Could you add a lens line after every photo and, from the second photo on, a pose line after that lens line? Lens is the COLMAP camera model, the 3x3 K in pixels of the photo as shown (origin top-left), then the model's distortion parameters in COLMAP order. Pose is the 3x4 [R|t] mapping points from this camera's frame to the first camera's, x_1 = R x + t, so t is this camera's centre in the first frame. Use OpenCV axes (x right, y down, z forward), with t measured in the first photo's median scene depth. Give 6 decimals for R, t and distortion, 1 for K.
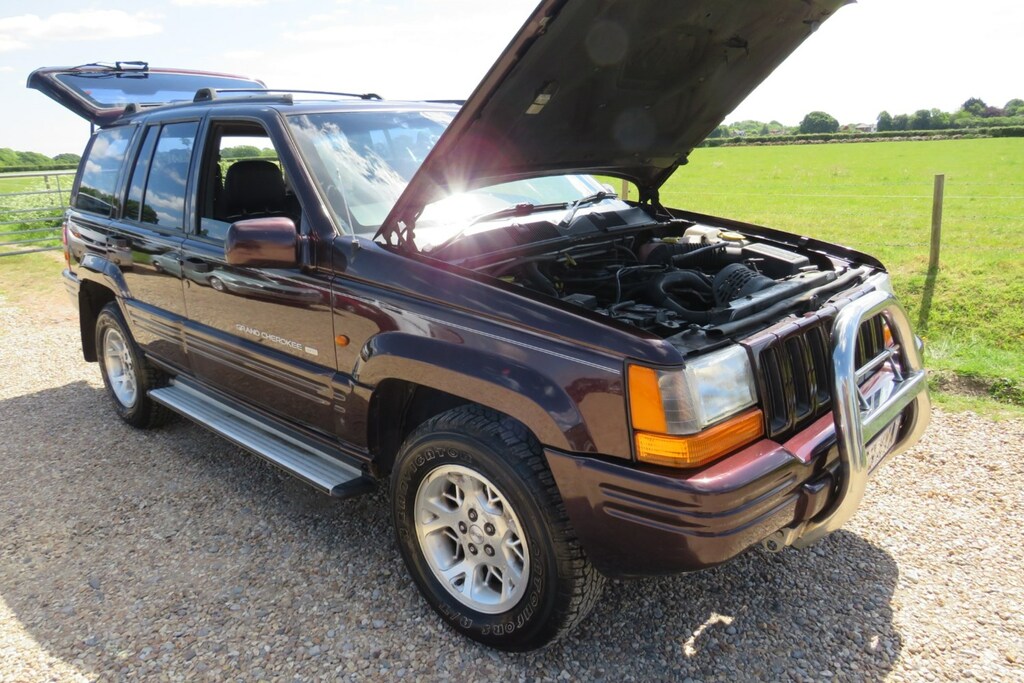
lens RADIAL K [[715.2, 0, 512.0], [0, 715.2, 341.5], [0, 0, 1]] dist [-0.032655, 0.020205]
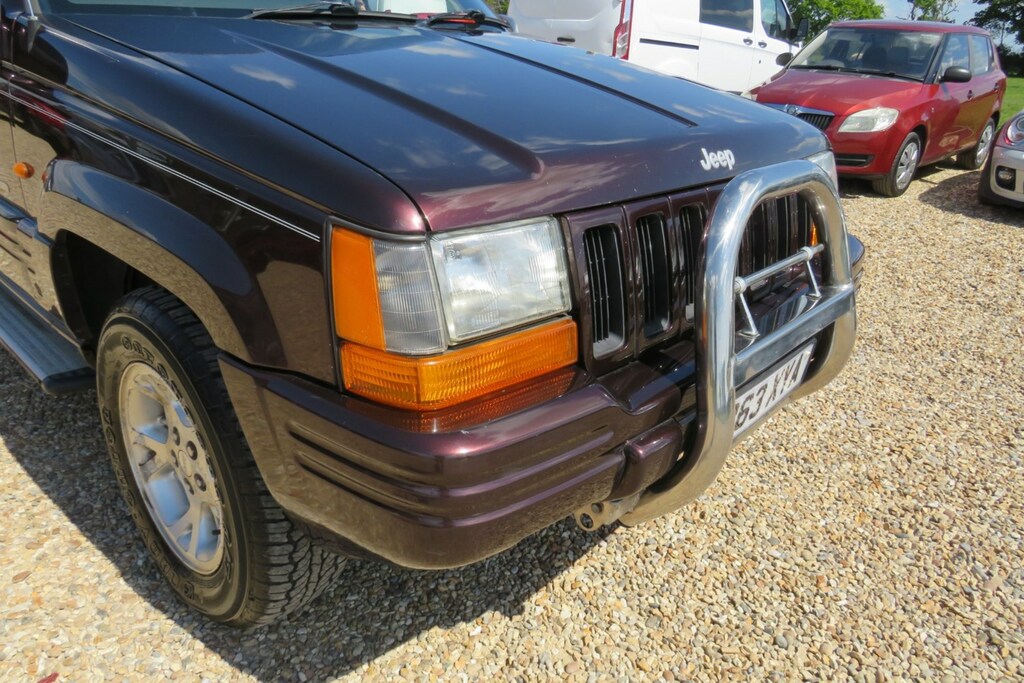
lens RADIAL K [[716.0, 0, 510.9], [0, 716.0, 334.6], [0, 0, 1]] dist [-0.052025, 0.038589]
pose [[0.995909, 0.078266, 0.045171, 0.201831], [-0.084025, 0.985978, 0.144175, 0.016325], [-0.033254, -0.147381, 0.988521, 0.289231]]
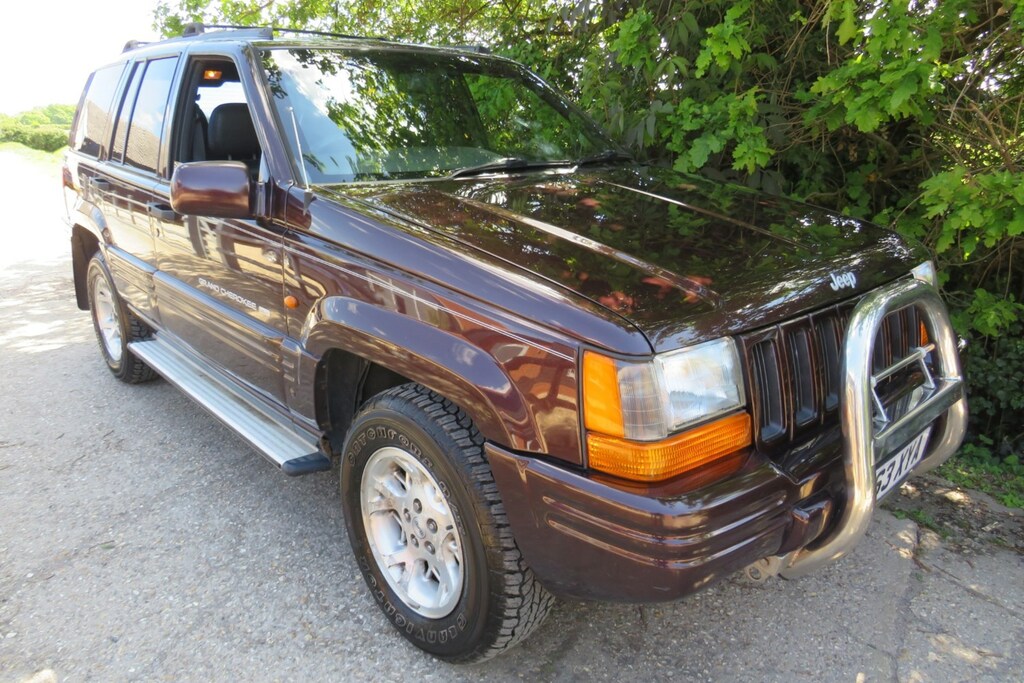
lens RADIAL K [[704.8, 0, 515.4], [0, 704.8, 339.5], [0, 0, 1]] dist [-0.001445, -0.024768]
pose [[0.996563, 0.059108, -0.058032, 0.092499], [-0.056749, 0.997526, 0.041490, -0.006669], [0.060341, -0.038054, 0.997452, 0.131124]]
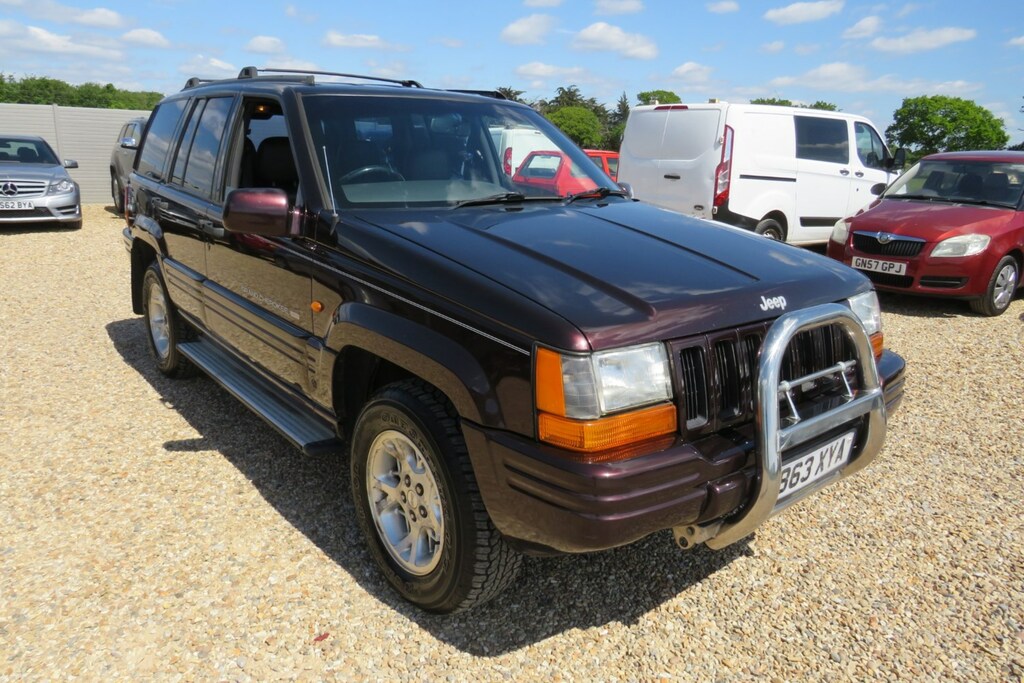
lens RADIAL K [[715.2, 0, 512.0], [0, 715.2, 341.5], [0, 0, 1]] dist [-0.032655, 0.020205]
pose [[0.989420, 0.092802, -0.111519, 0.170357], [-0.092252, 0.995685, 0.010088, 0.012015], [0.111974, 0.000307, 0.993711, -0.029531]]
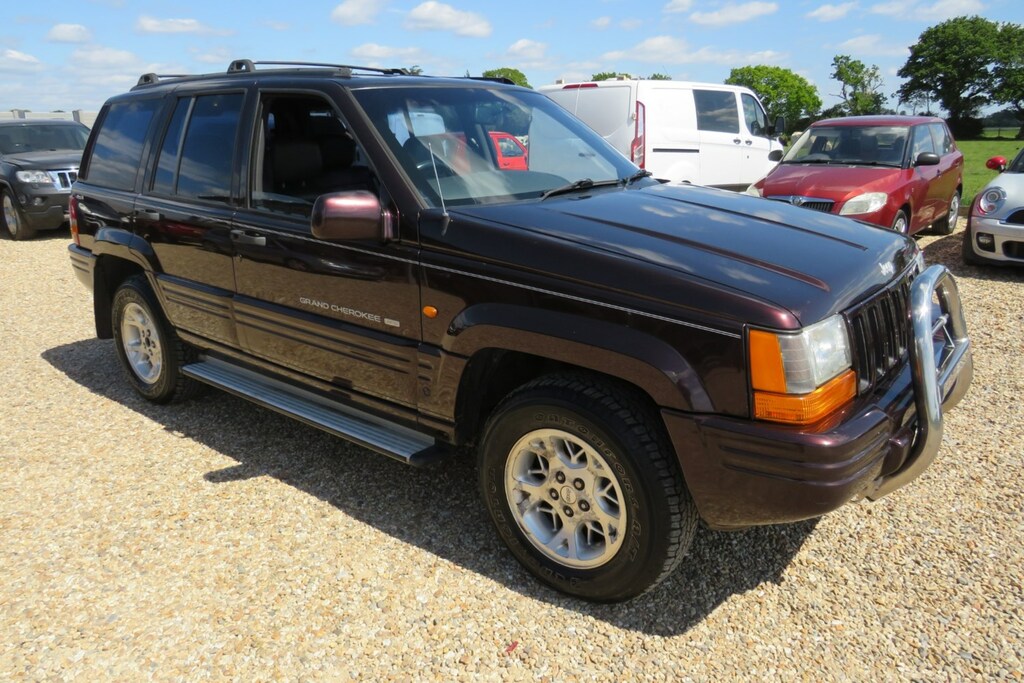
lens RADIAL K [[715.2, 0, 512.0], [0, 715.2, 341.5], [0, 0, 1]] dist [-0.038512, 0.034909]
pose [[0.996853, -0.004840, 0.079123, -0.196644], [0.002730, 0.999638, 0.026750, 0.014516], [-0.079223, -0.026450, 0.996506, -0.030297]]
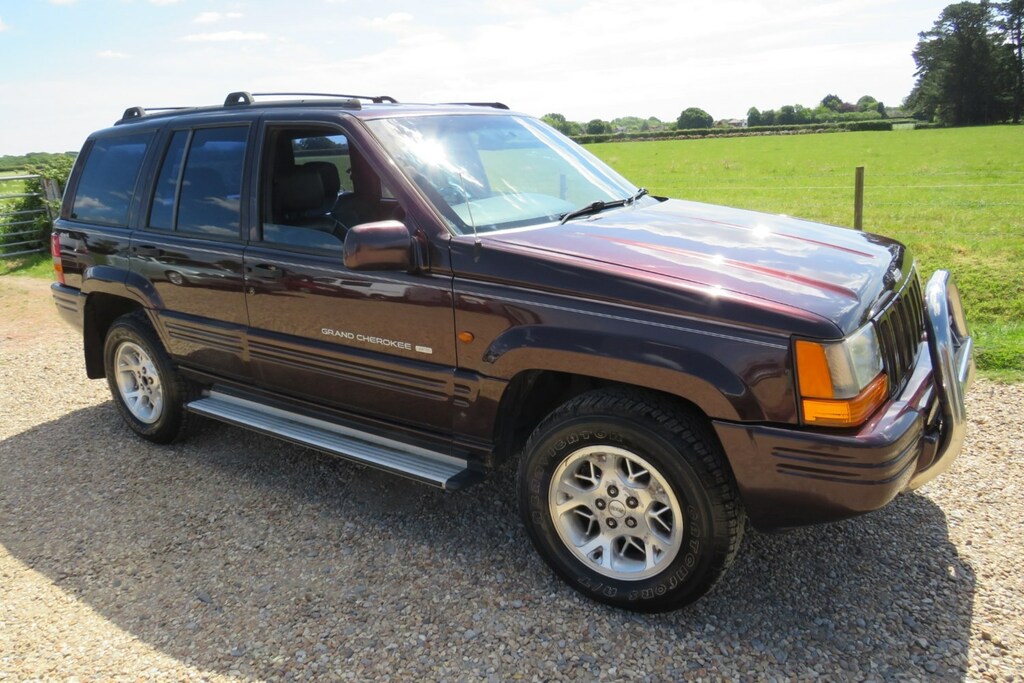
lens RADIAL K [[715.2, 0, 512.0], [0, 715.2, 341.5], [0, 0, 1]] dist [-0.032655, 0.020205]
pose [[0.987845, -0.051713, 0.146587, -0.316205], [0.051301, 0.998661, 0.006590, 0.002223], [-0.146731, 0.001010, 0.989176, -0.038815]]
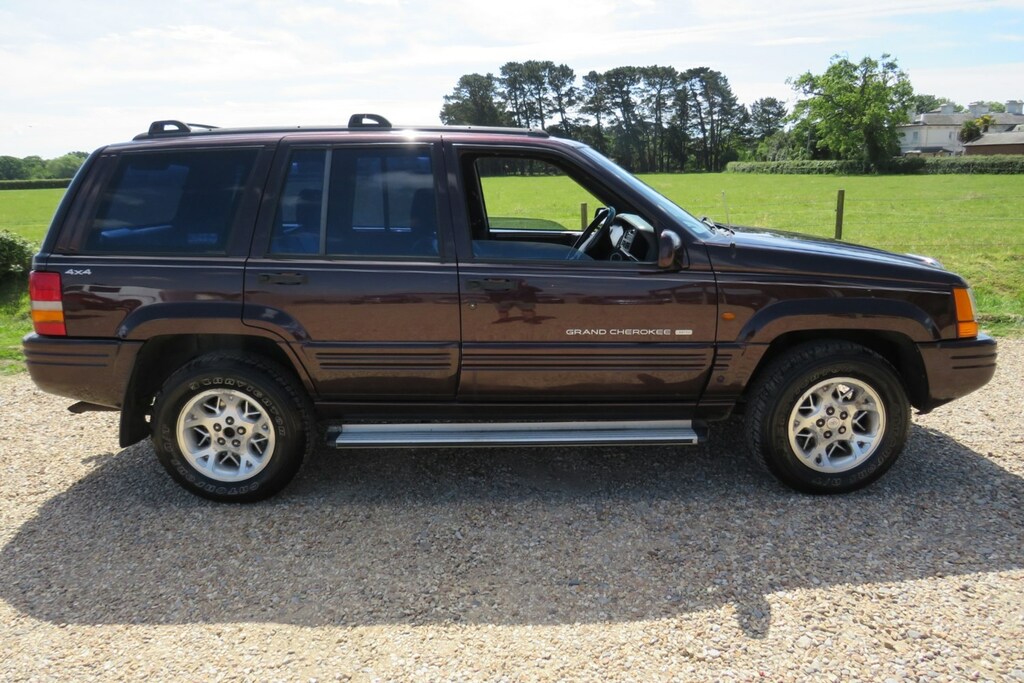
lens RADIAL K [[715.2, 0, 512.0], [0, 715.2, 341.5], [0, 0, 1]] dist [-0.032655, 0.020205]
pose [[0.729754, -0.135817, 0.670084, -1.423083], [0.170414, 0.985271, 0.014111, -0.042511], [-0.662131, 0.103894, 0.742151, 0.262815]]
